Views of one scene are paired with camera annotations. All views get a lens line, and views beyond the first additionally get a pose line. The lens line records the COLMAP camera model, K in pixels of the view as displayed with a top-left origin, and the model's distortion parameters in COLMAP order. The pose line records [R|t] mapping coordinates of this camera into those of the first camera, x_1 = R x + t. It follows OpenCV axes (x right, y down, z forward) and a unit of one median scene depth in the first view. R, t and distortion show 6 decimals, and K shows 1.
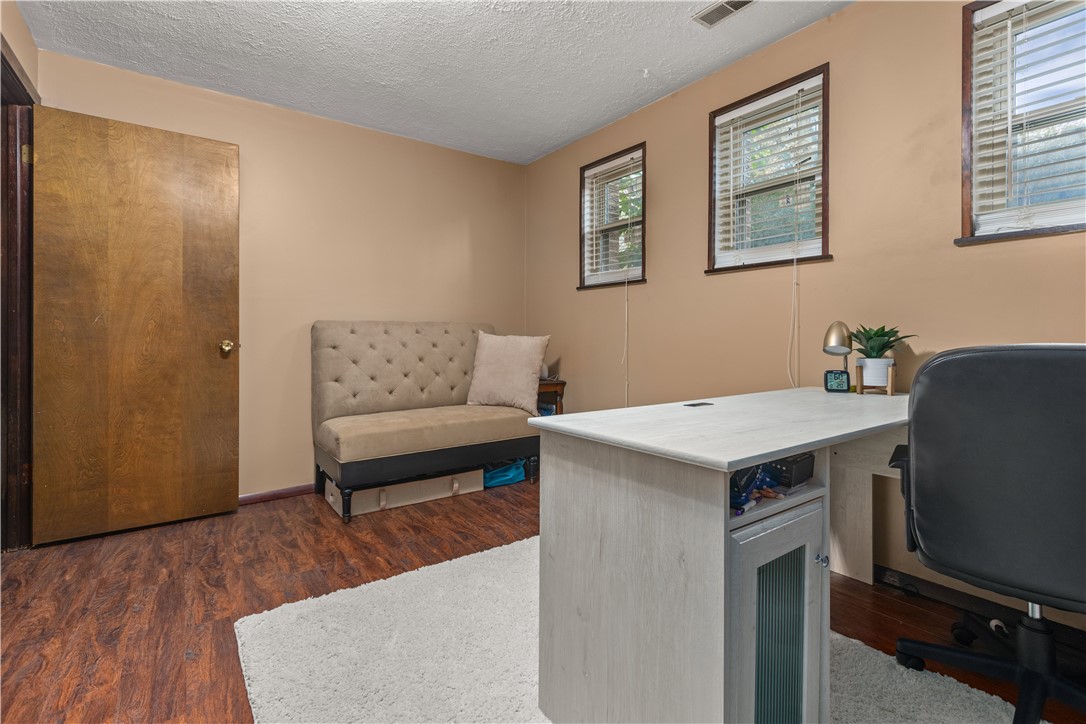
lens RADIAL K [[494.7, 0, 543.4], [0, 494.7, 327.2], [0, 0, 1]] dist [0.002808, 0.000218]
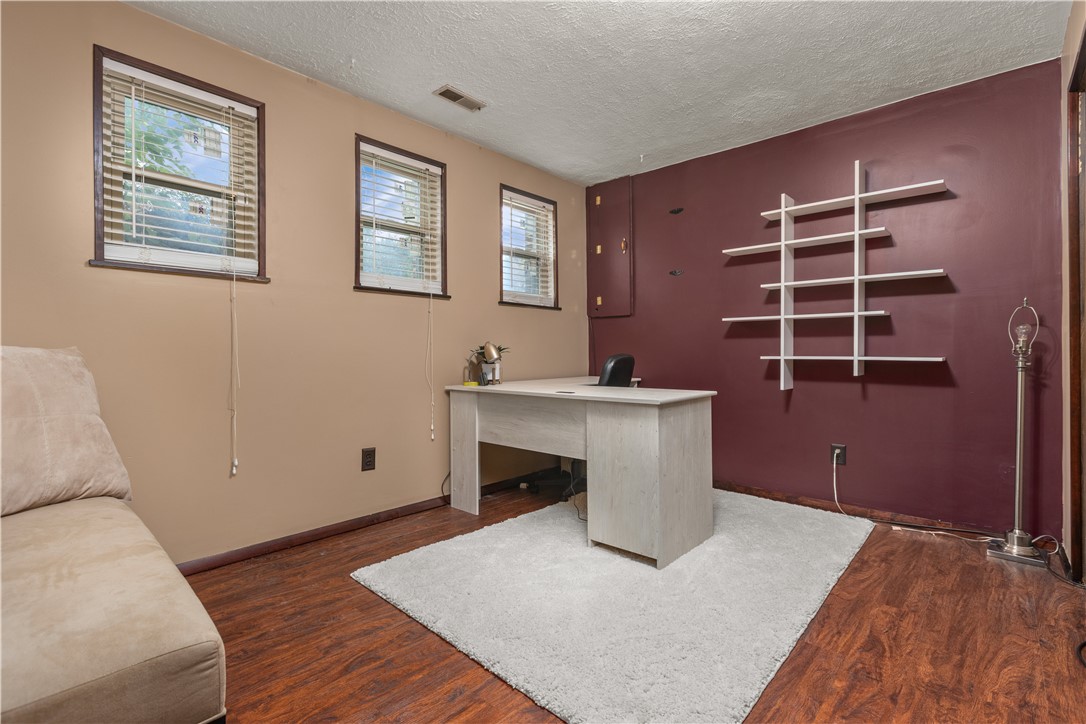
lens RADIAL K [[497.2, 0, 543.0], [0, 497.2, 362.0], [0, 0, 1]] dist [-0.037300, -0.000017]
pose [[-0.211945, -0.005165, 0.977268, -0.767797], [-0.004309, 0.999981, 0.004351, 0.035952], [-0.977272, -0.003289, -0.211963, 0.862621]]
